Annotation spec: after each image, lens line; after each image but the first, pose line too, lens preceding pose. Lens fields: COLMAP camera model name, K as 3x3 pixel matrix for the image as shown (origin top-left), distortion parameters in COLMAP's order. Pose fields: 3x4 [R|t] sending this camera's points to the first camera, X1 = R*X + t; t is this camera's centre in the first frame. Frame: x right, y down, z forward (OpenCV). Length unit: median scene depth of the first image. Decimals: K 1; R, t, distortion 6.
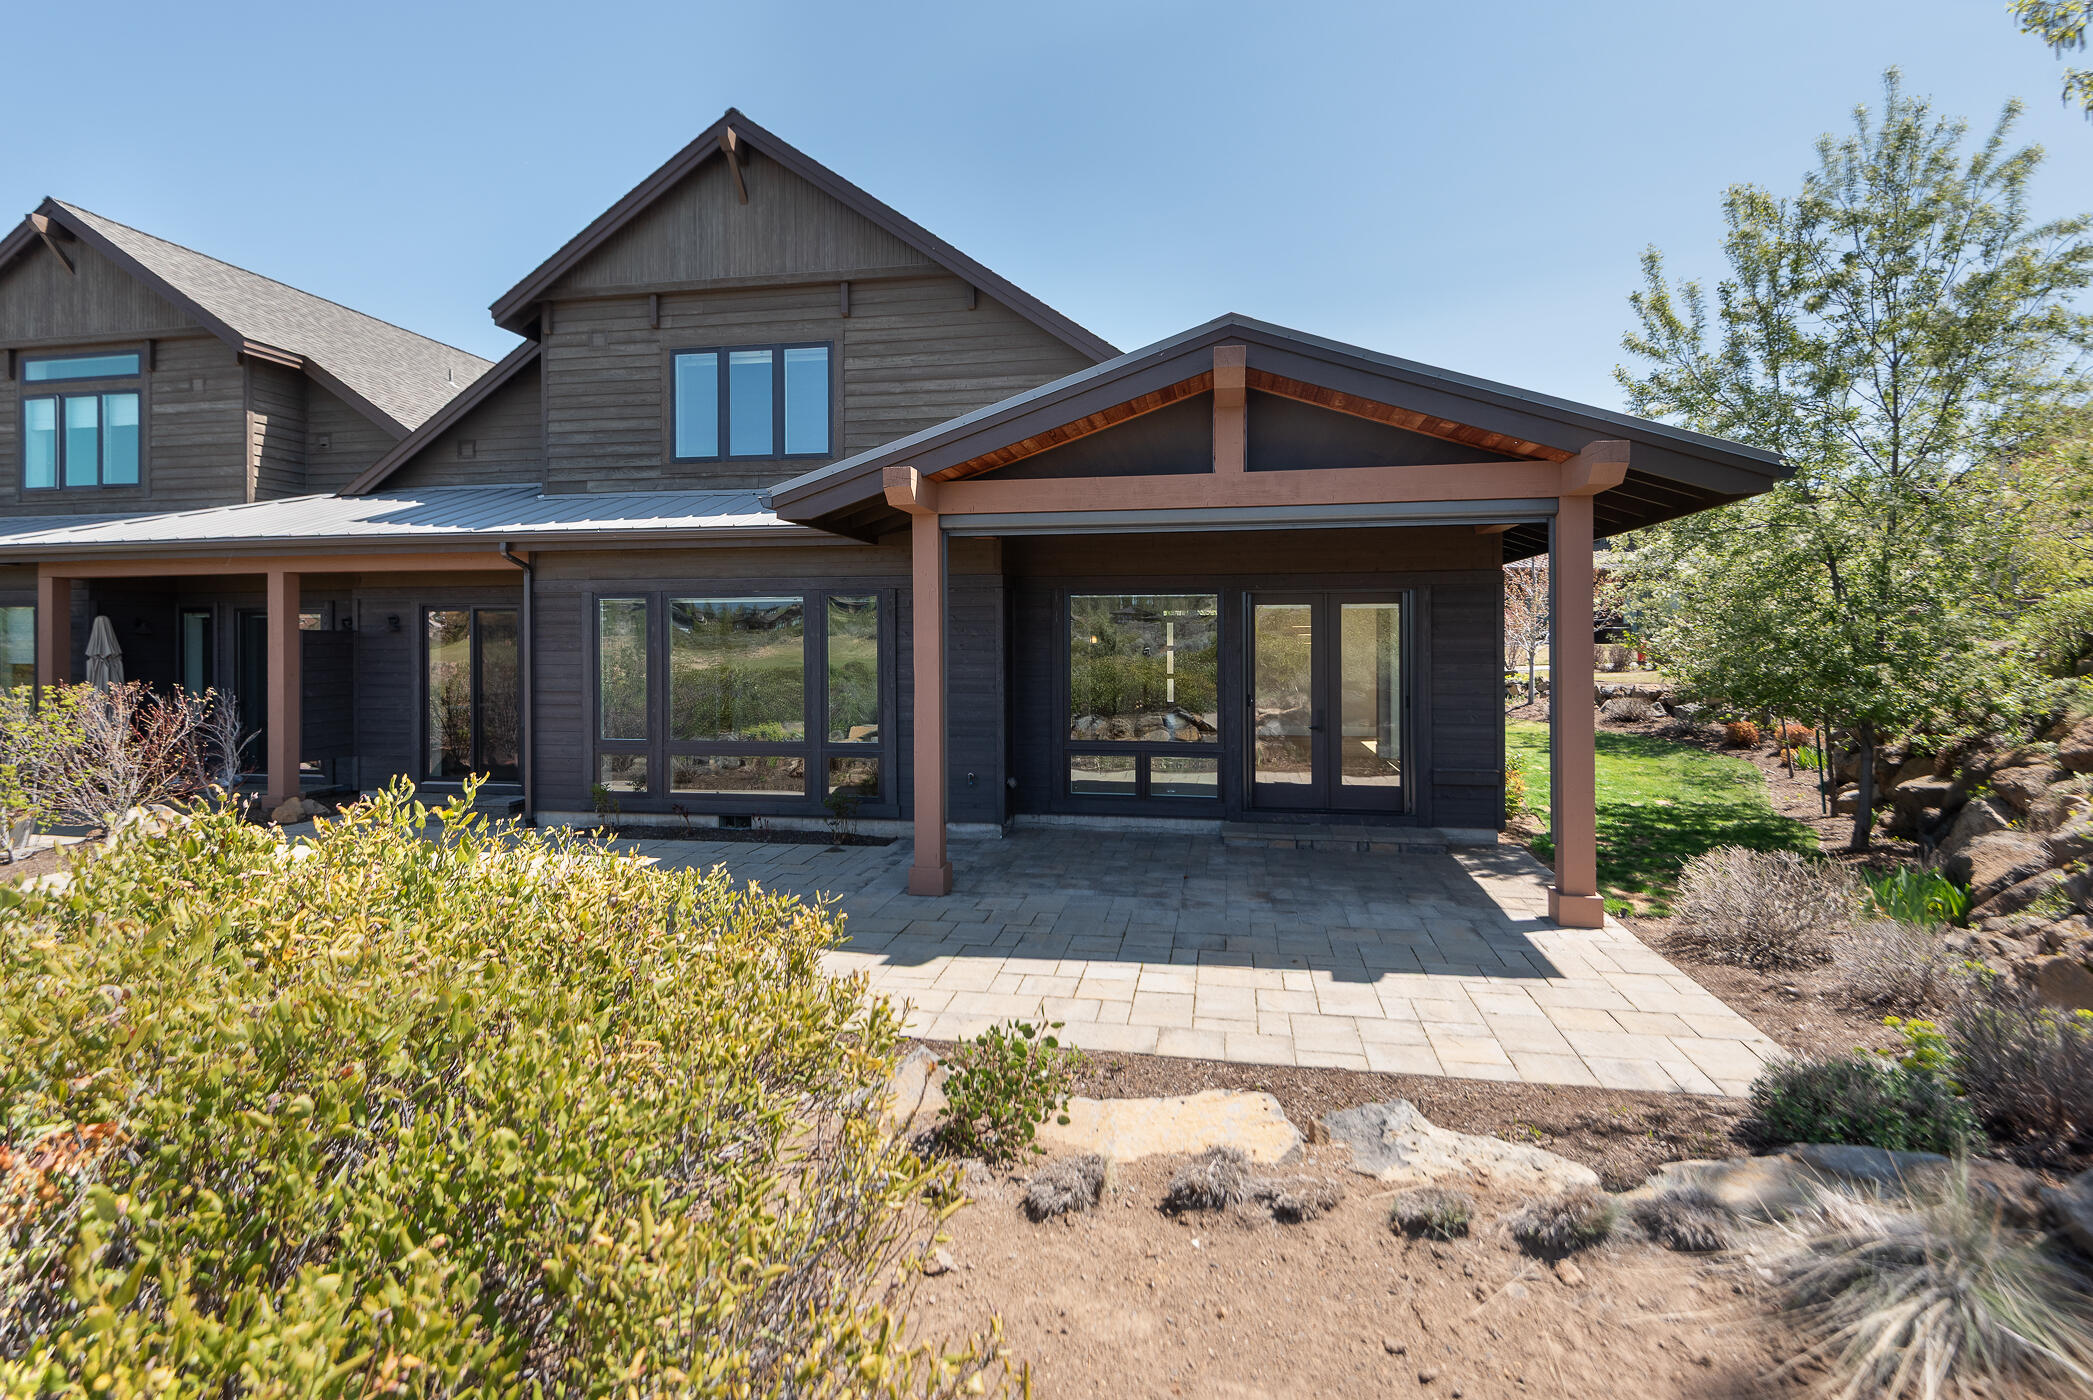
lens RADIAL K [[1041.8, 0, 1040.3], [0, 1041.8, 638.4], [0, 0, 1]] dist [-0.000209, -0.000135]
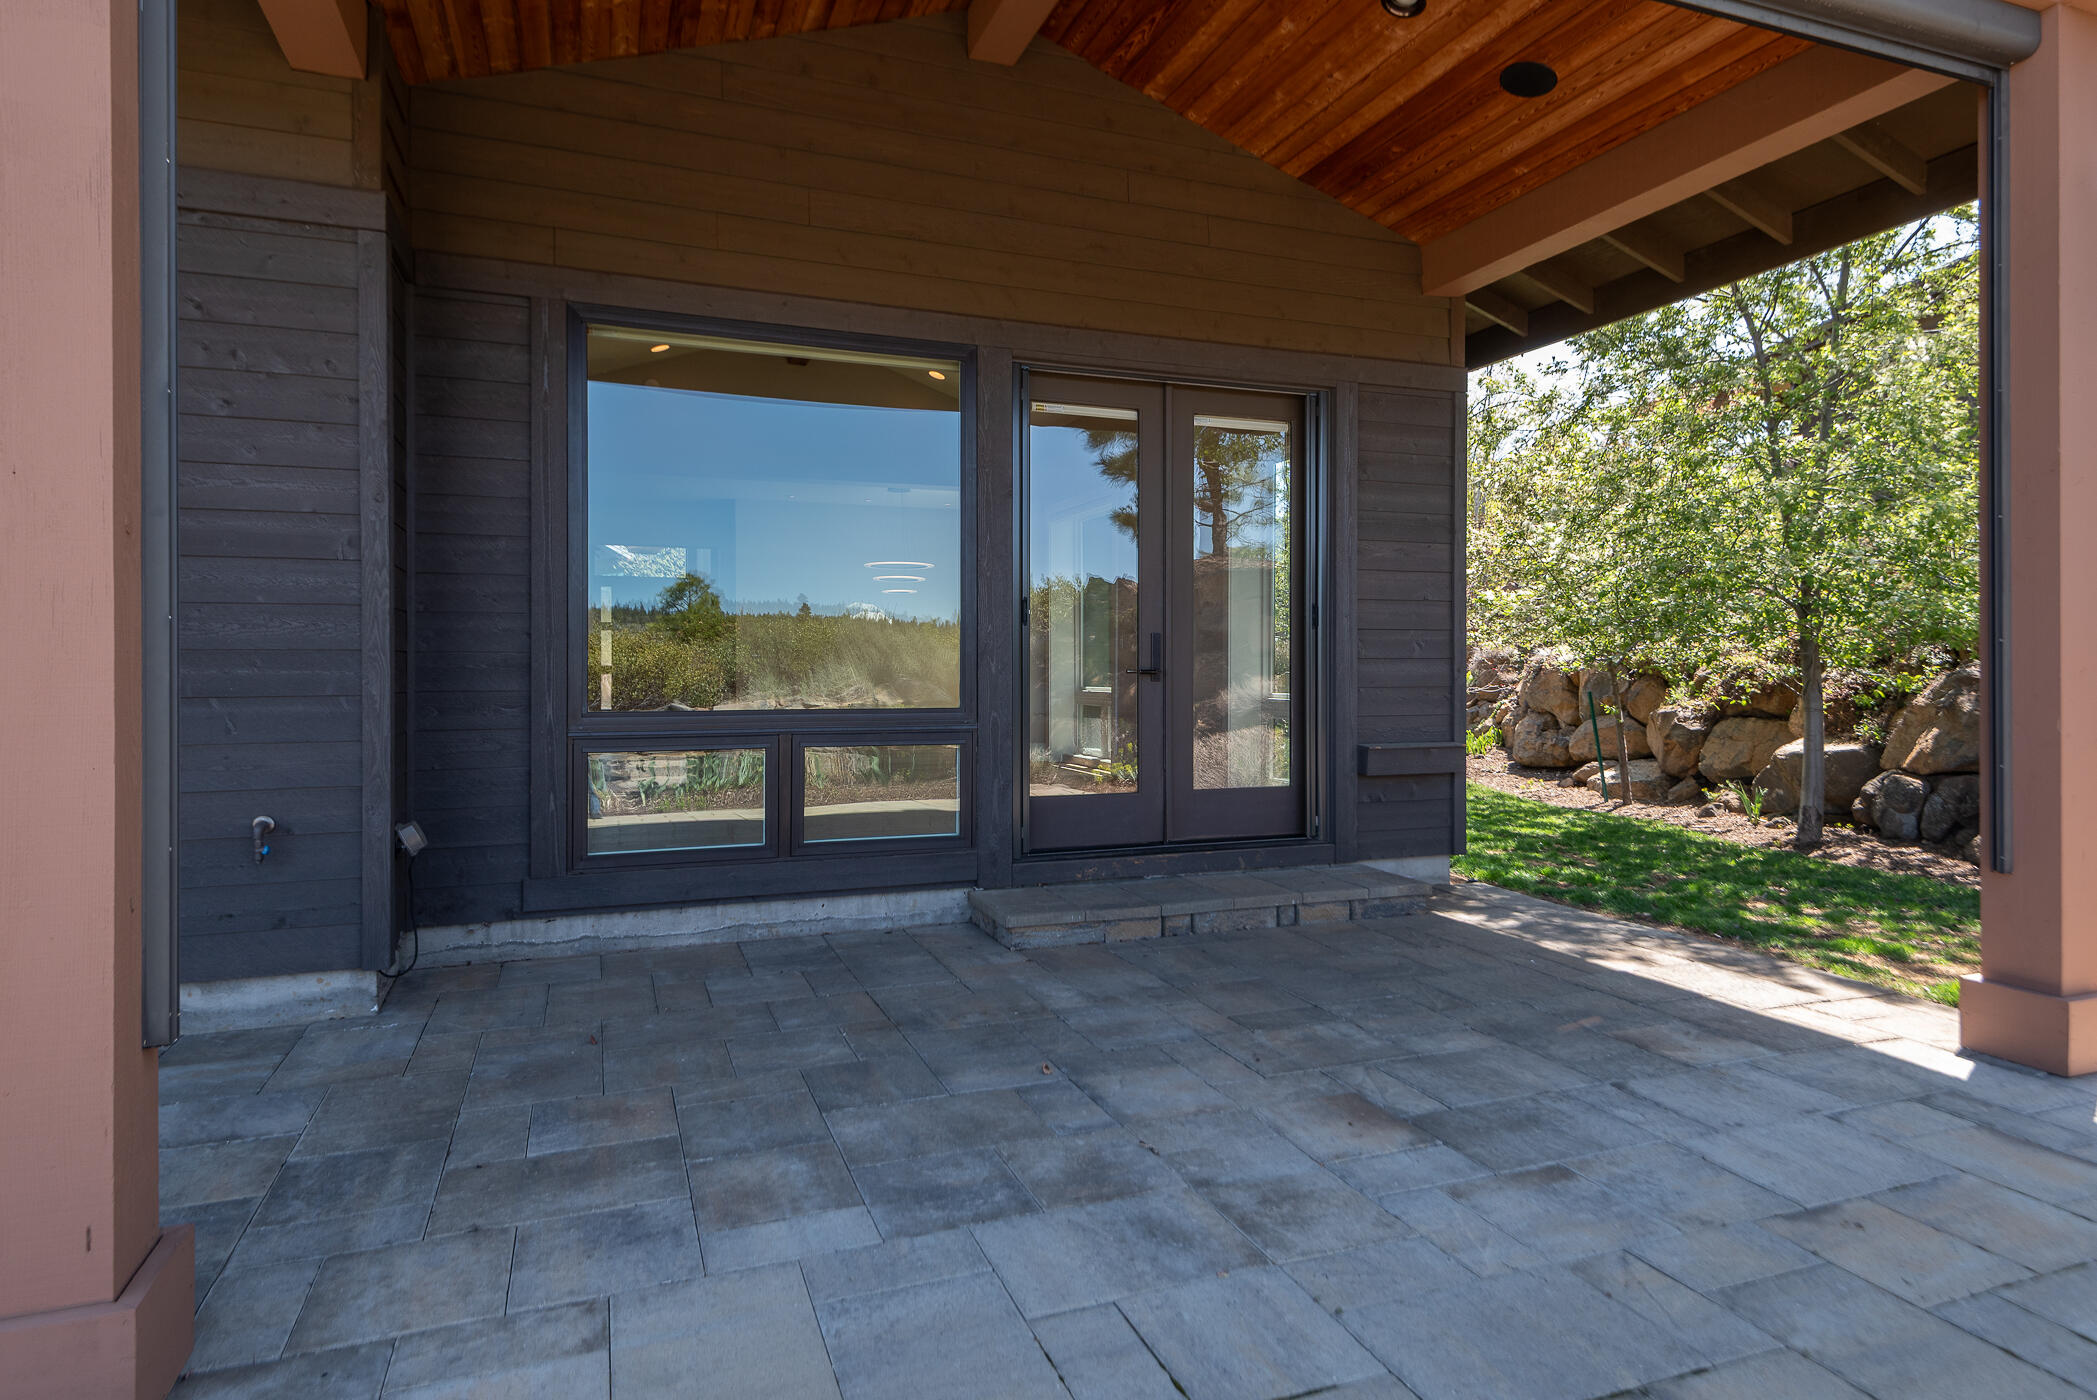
lens RADIAL K [[1182.3, 0, 1036.9], [0, 1182.3, 657.9], [0, 0, 1]] dist [0.025973, 0.000126]
pose [[0.859512, 0.002657, 0.511109, -0.050568], [0.001271, 0.999972, -0.007337, 0.083223], [-0.511114, 0.006956, 0.859485, 0.565878]]
